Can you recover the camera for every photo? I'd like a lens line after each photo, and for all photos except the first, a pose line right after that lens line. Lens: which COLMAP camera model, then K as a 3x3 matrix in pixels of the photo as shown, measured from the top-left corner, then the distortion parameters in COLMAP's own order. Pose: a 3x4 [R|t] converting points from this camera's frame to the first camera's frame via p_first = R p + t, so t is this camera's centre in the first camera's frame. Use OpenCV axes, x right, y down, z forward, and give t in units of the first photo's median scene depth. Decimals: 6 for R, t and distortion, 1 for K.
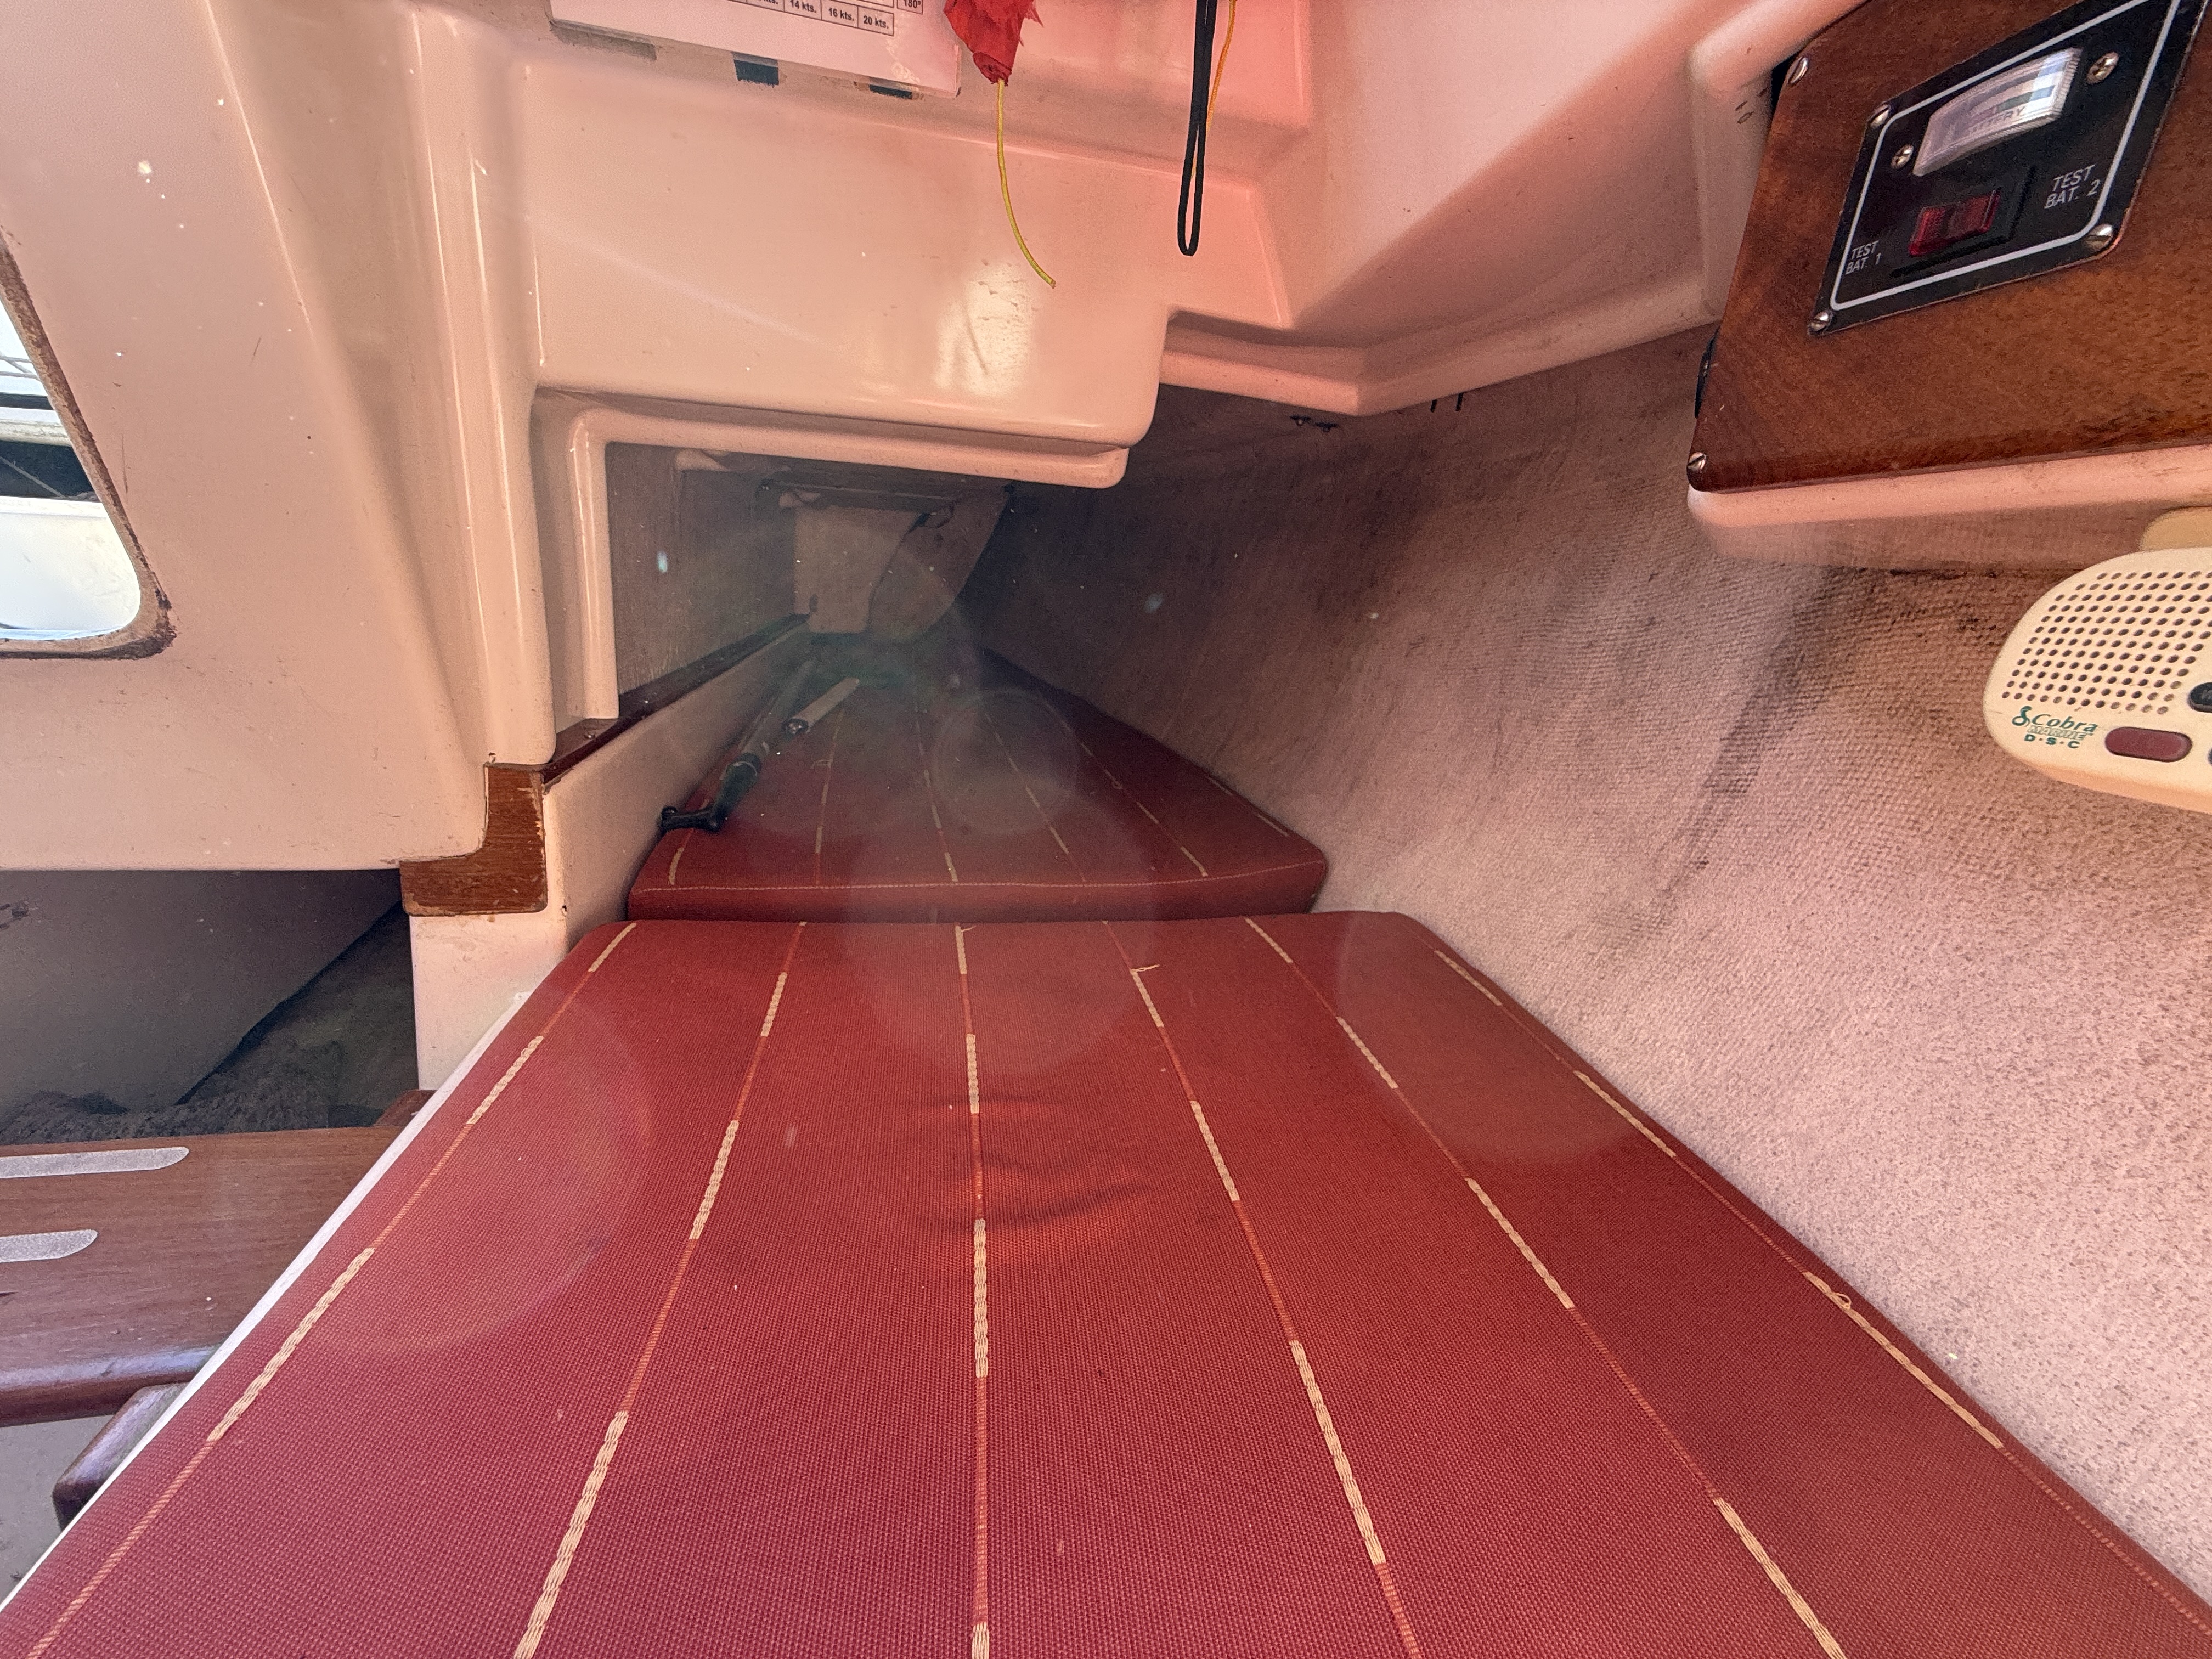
lens RADIAL K [[883.6, 0, 1125.6], [0, 883.6, 836.9], [0, 0, 1]] dist [-0.000035, -0.000188]
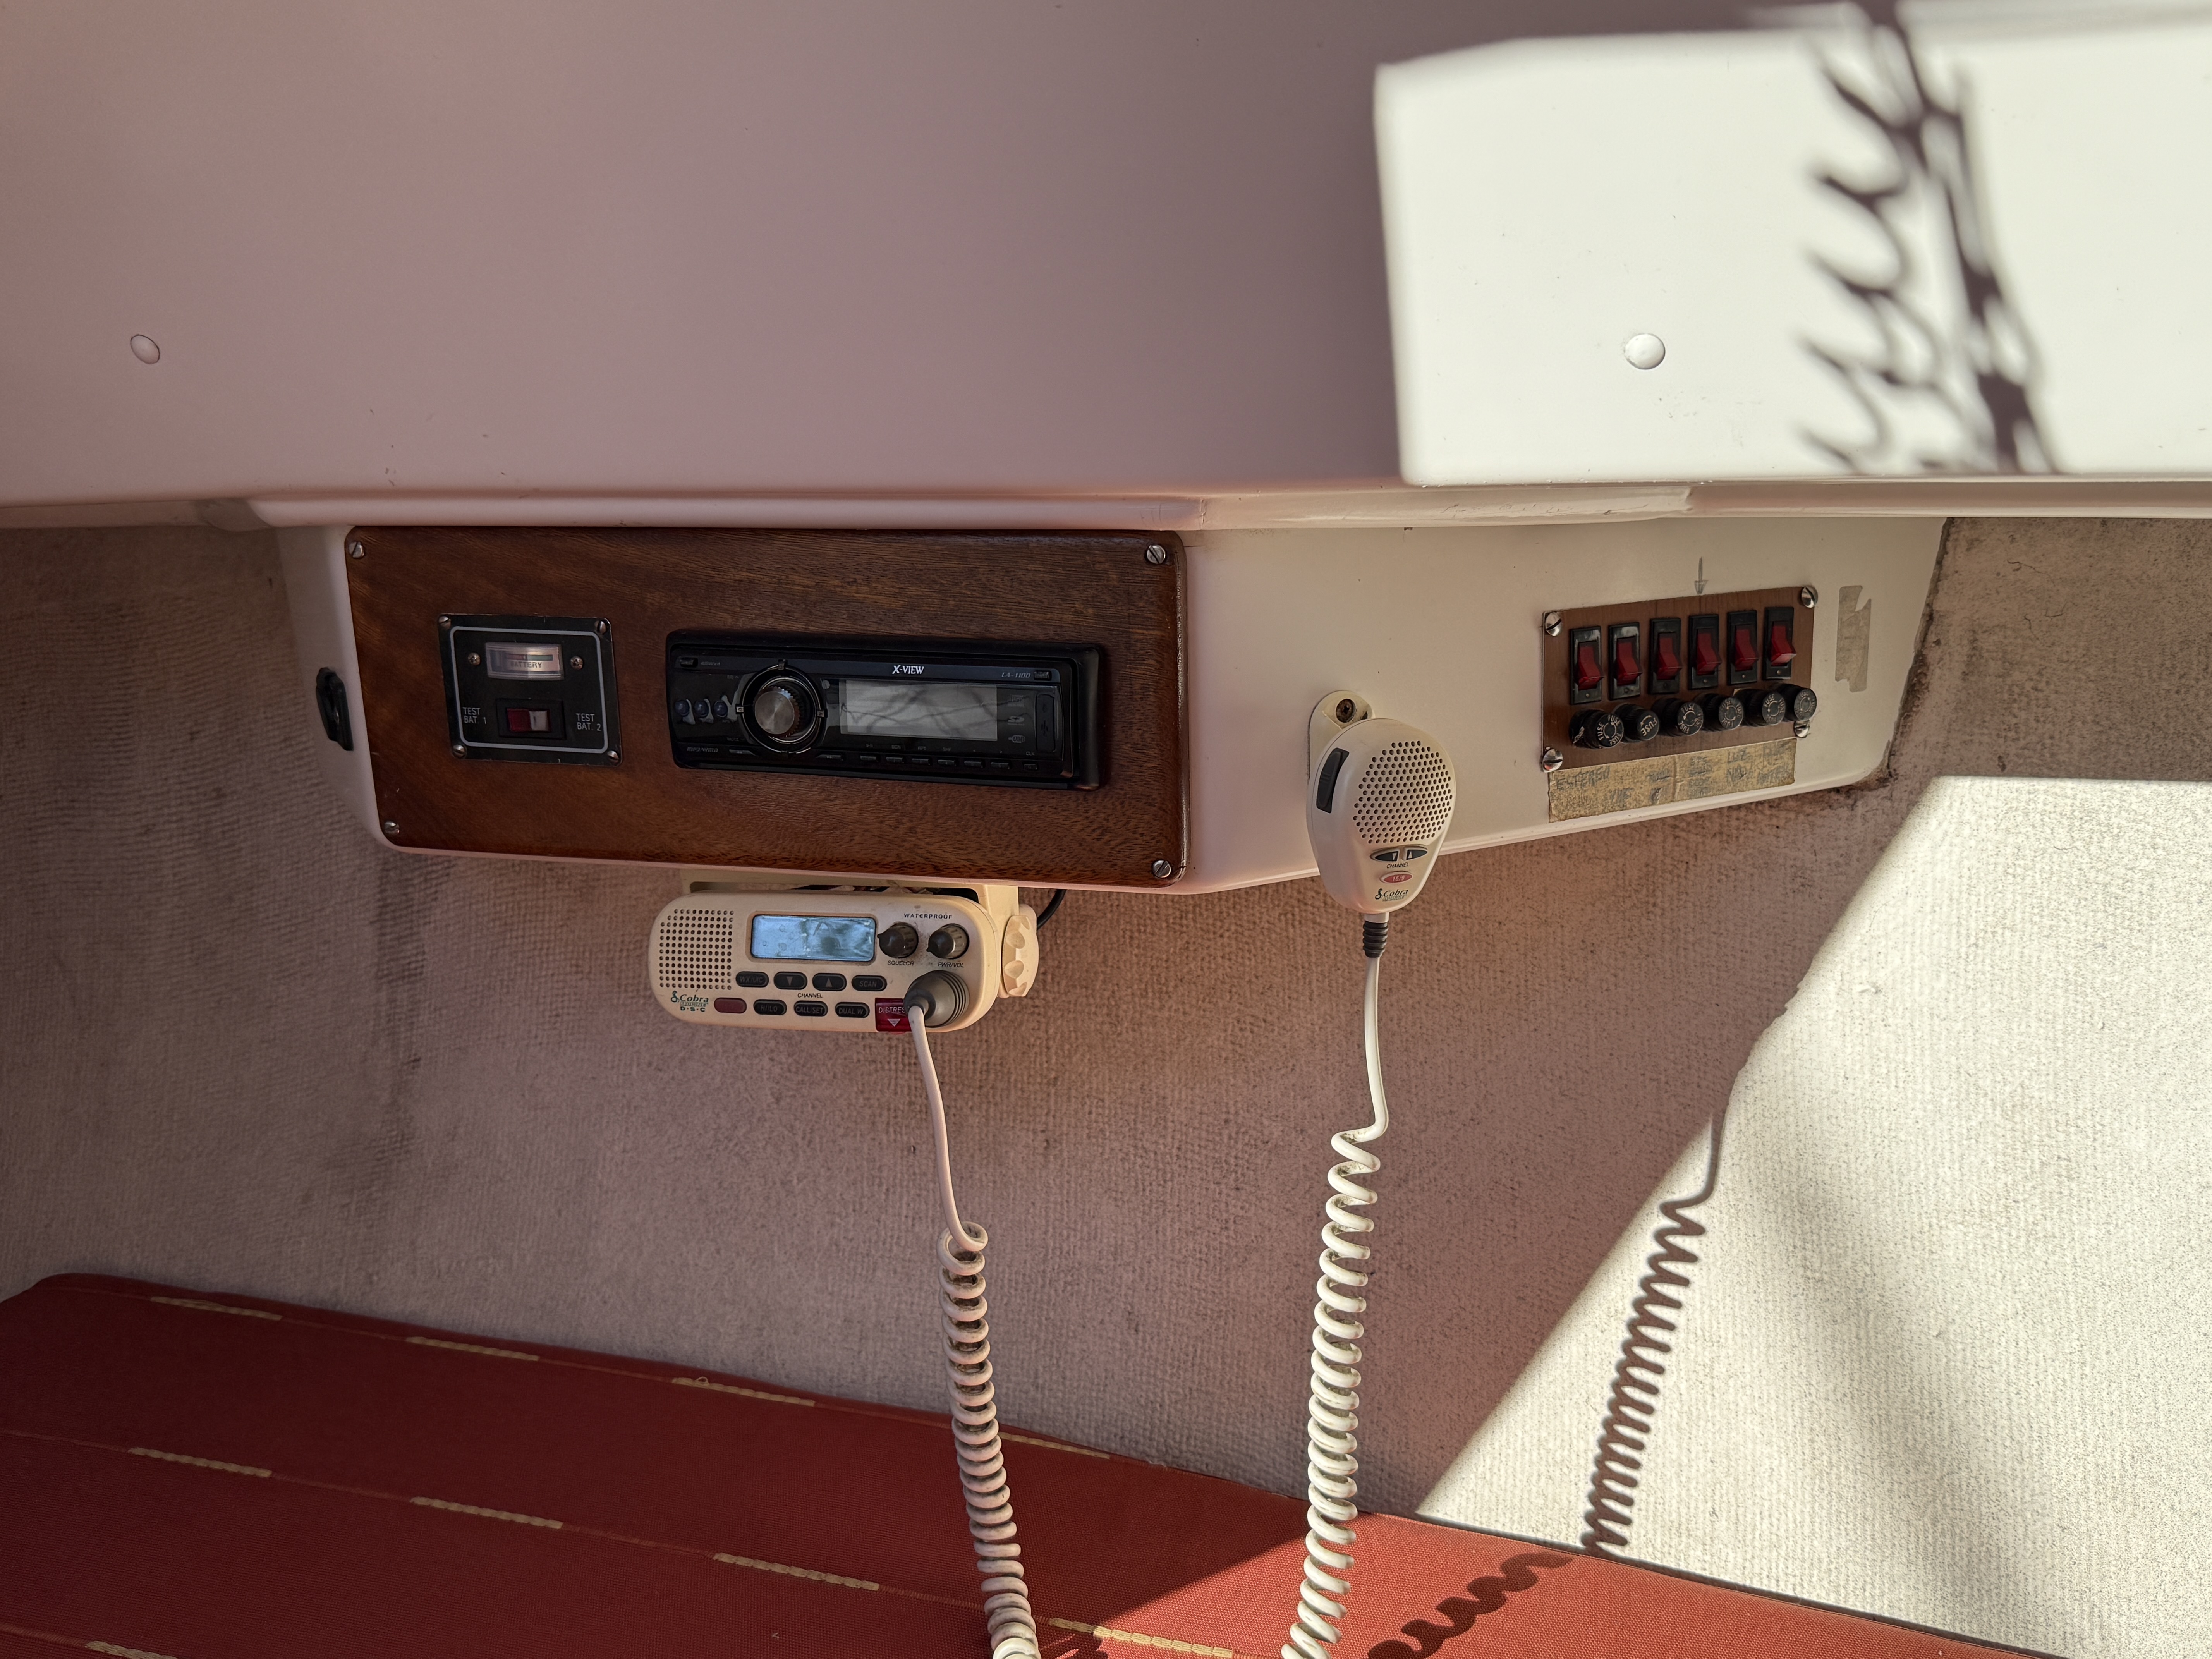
lens RADIAL K [[1941.8, 0, 1116.5], [0, 1941.8, 825.0], [0, 0, 1]] dist [0.005472, -0.090035]
pose [[0.411378, -0.325556, 0.851341, -0.843974], [0.315417, 0.927174, 0.202141, -0.469616], [-0.855149, 0.185371, 0.484105, -0.789817]]
